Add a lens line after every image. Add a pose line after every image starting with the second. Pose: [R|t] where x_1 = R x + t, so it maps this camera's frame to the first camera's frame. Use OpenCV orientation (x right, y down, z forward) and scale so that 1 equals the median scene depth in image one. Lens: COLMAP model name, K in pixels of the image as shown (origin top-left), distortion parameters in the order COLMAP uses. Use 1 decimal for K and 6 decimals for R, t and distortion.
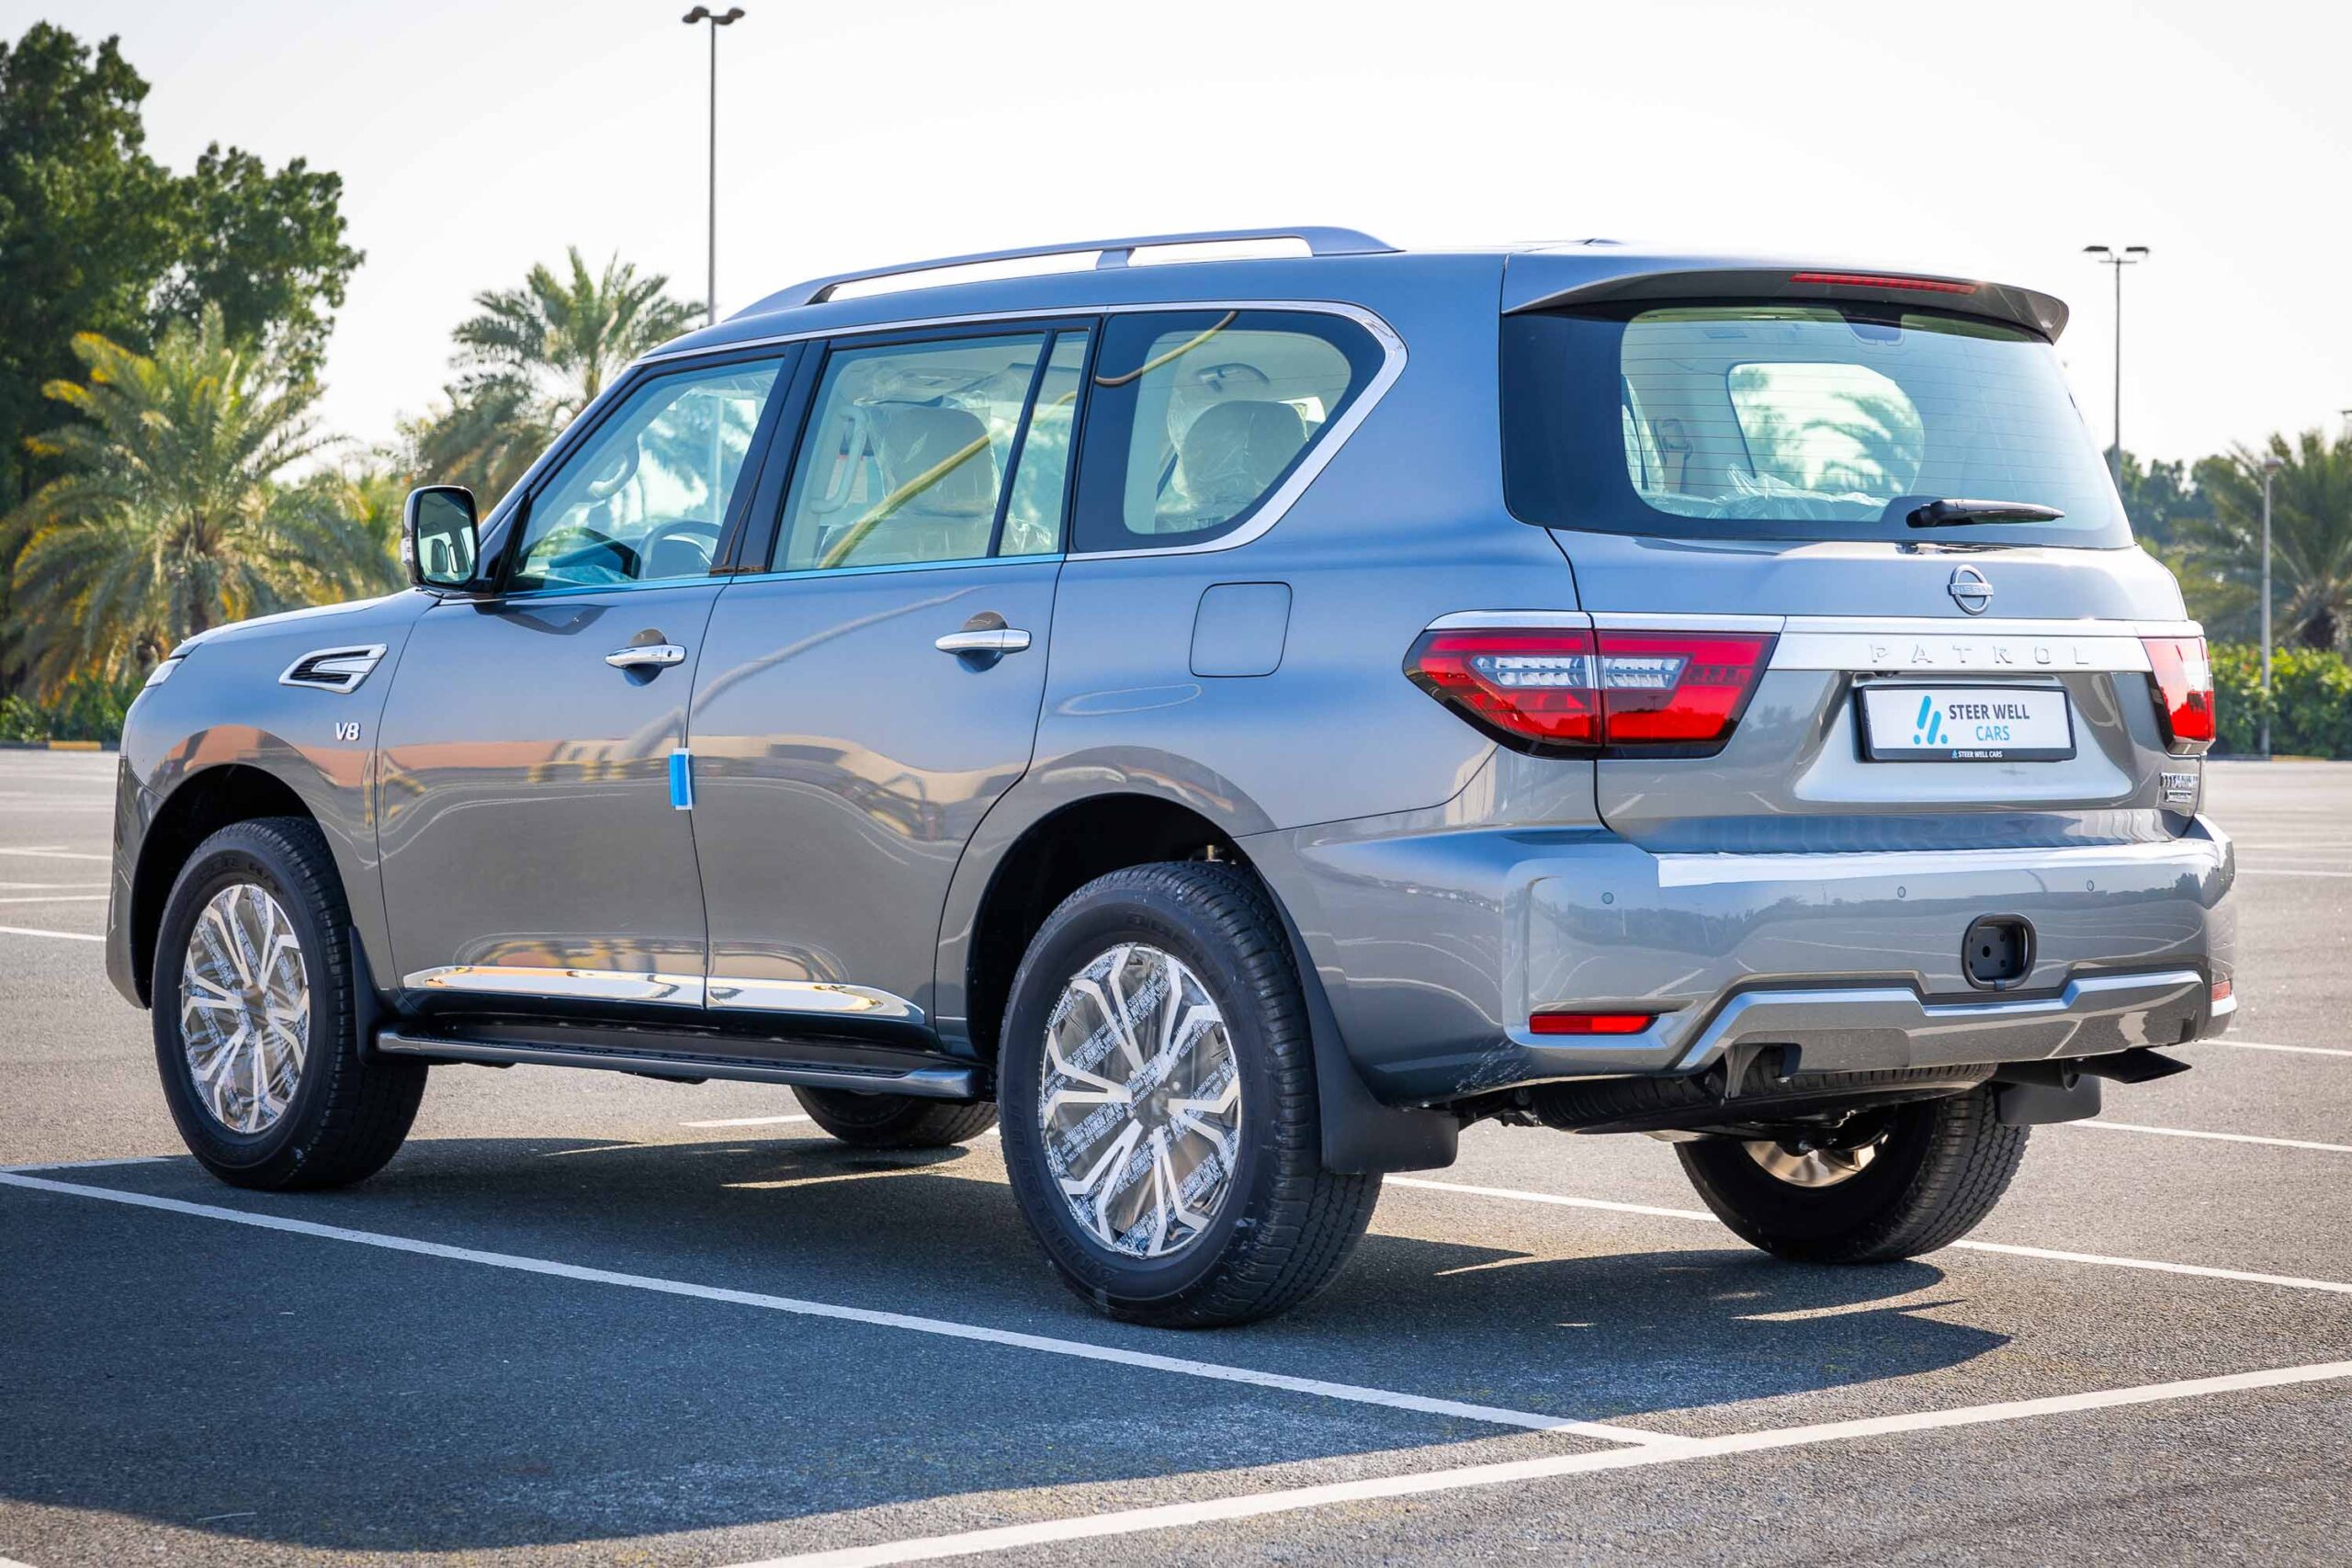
lens RADIAL K [[5249.9, 0, 1176.0], [0, 5249.9, 784.0], [0, 0, 1]] dist [-0.000650, -0.248067]
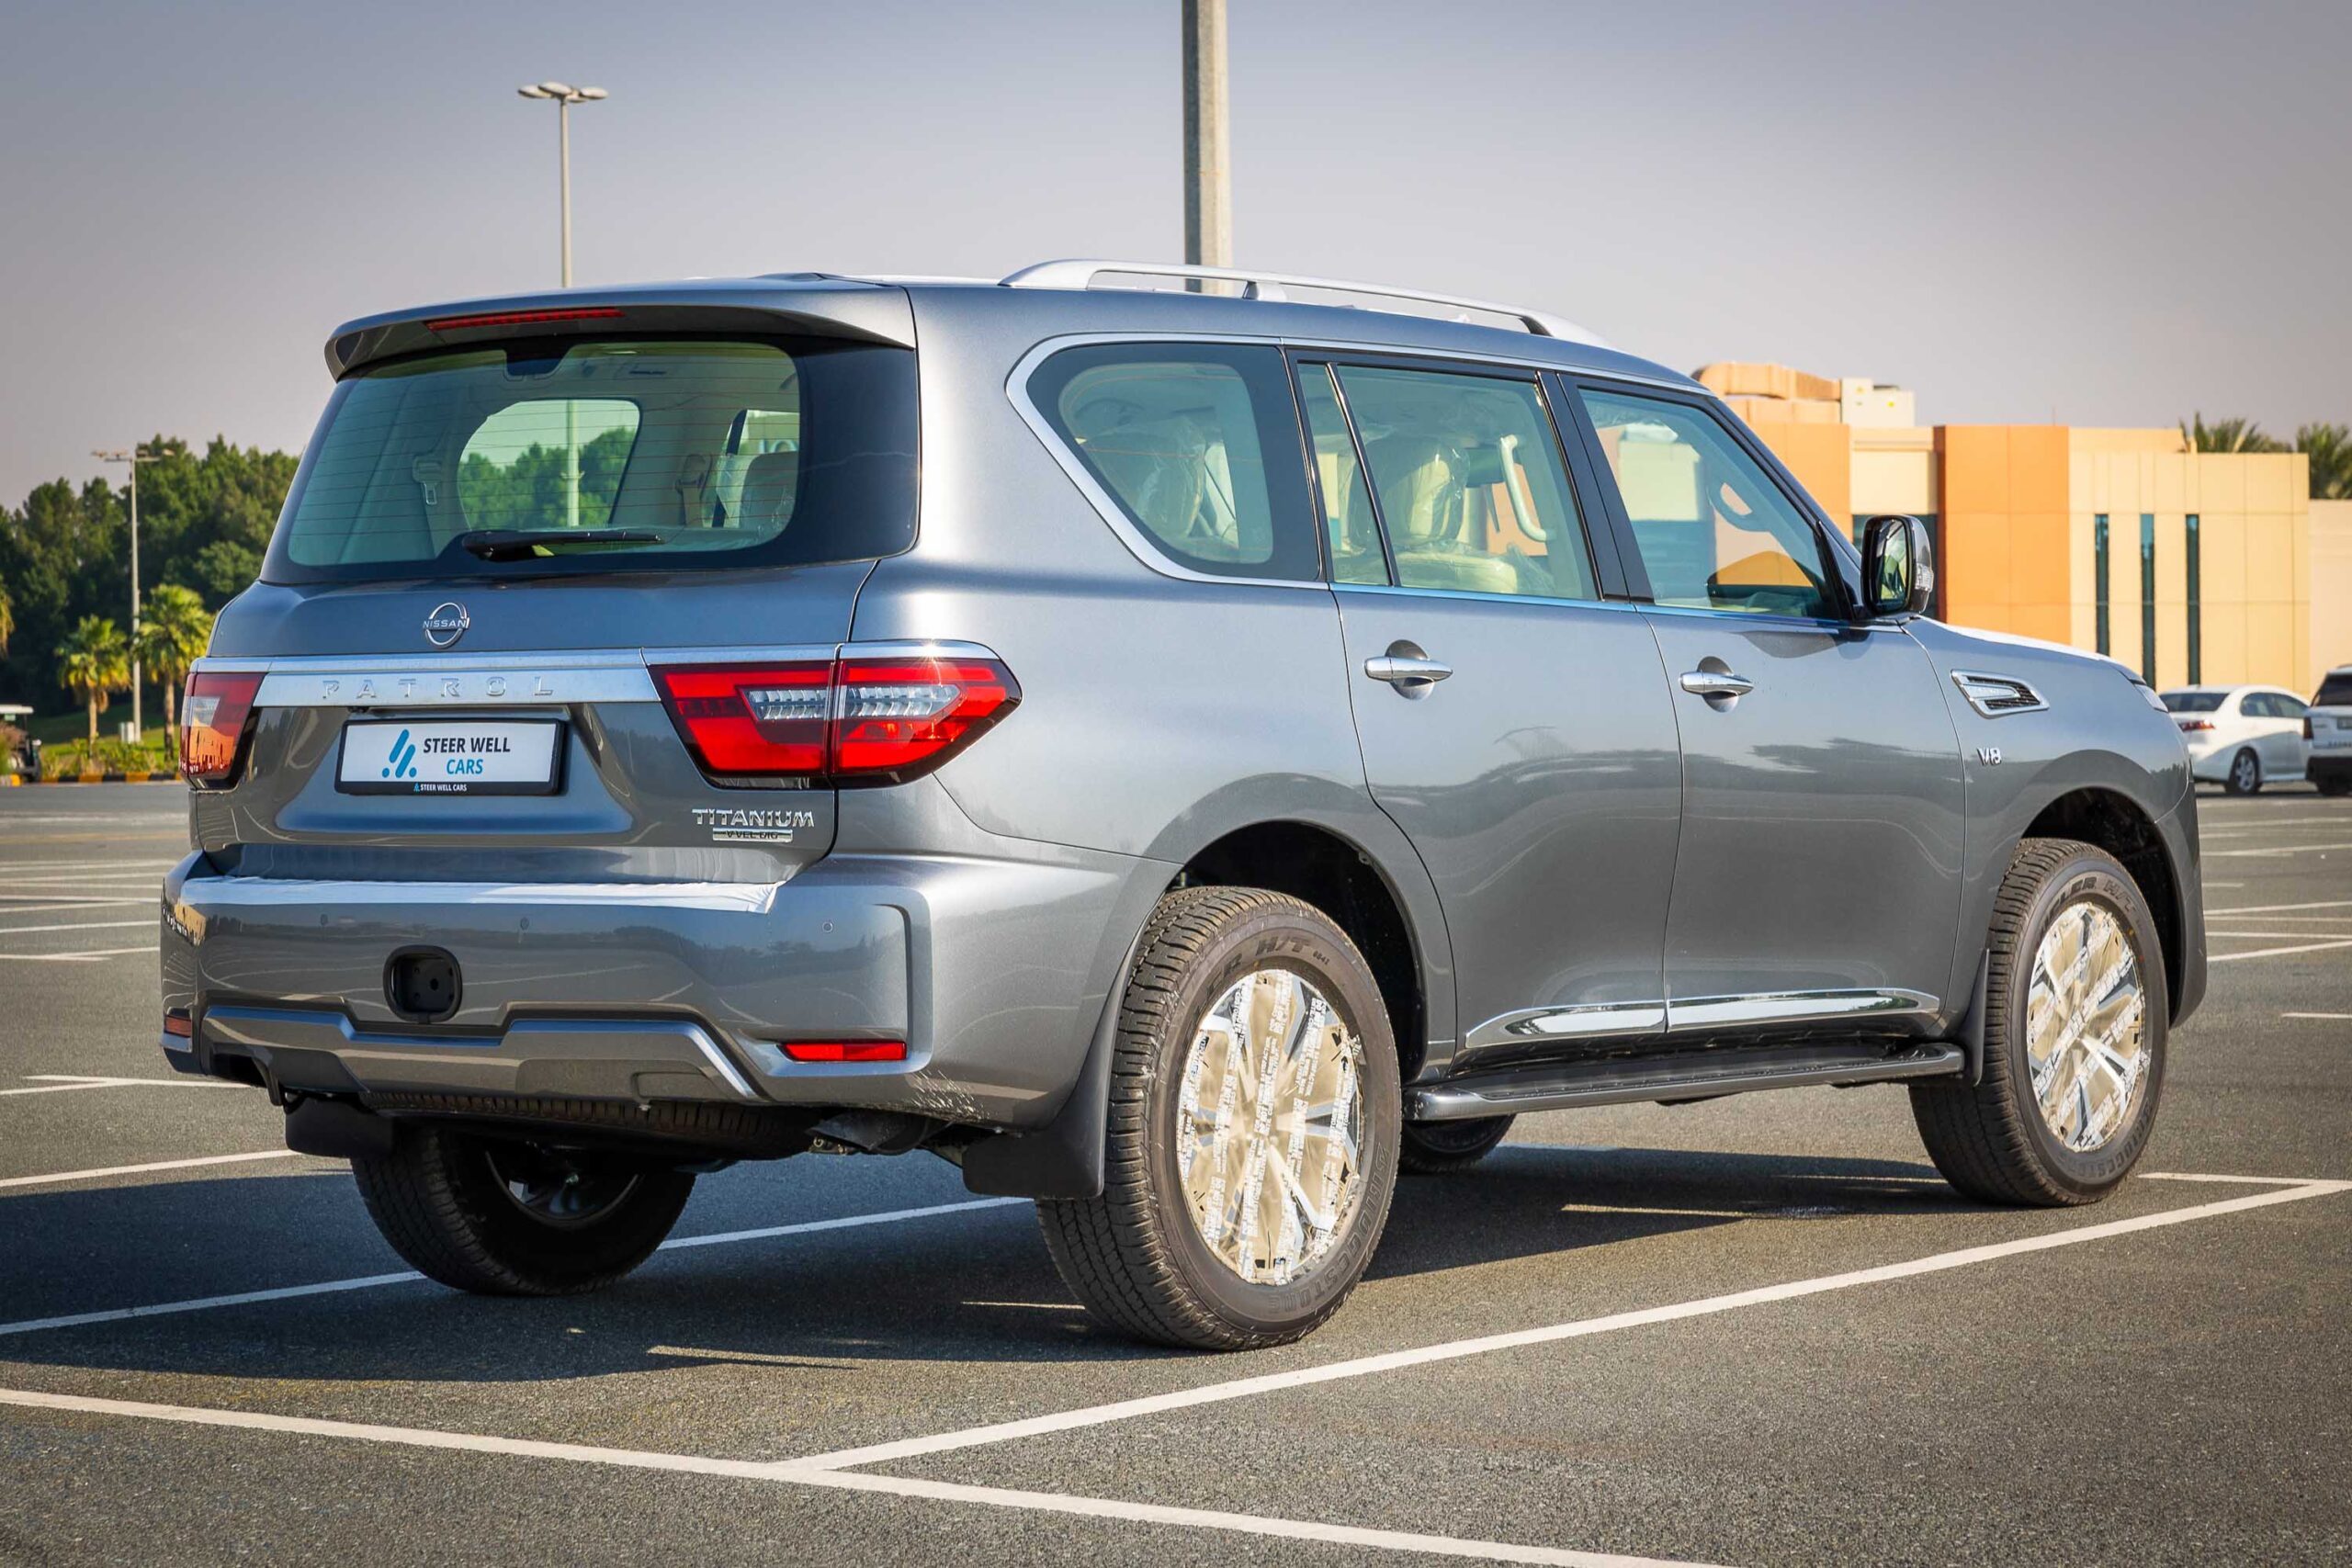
lens RADIAL K [[5249.9, 0, 1176.0], [0, 5249.9, 784.0], [0, 0, 1]] dist [-0.000650, -0.248067]
pose [[0.224251, 0.013449, -0.974439, 1.165686], [-0.002308, 0.999909, 0.013269, -0.020081], [0.974529, -0.000726, 0.224262, 0.916512]]
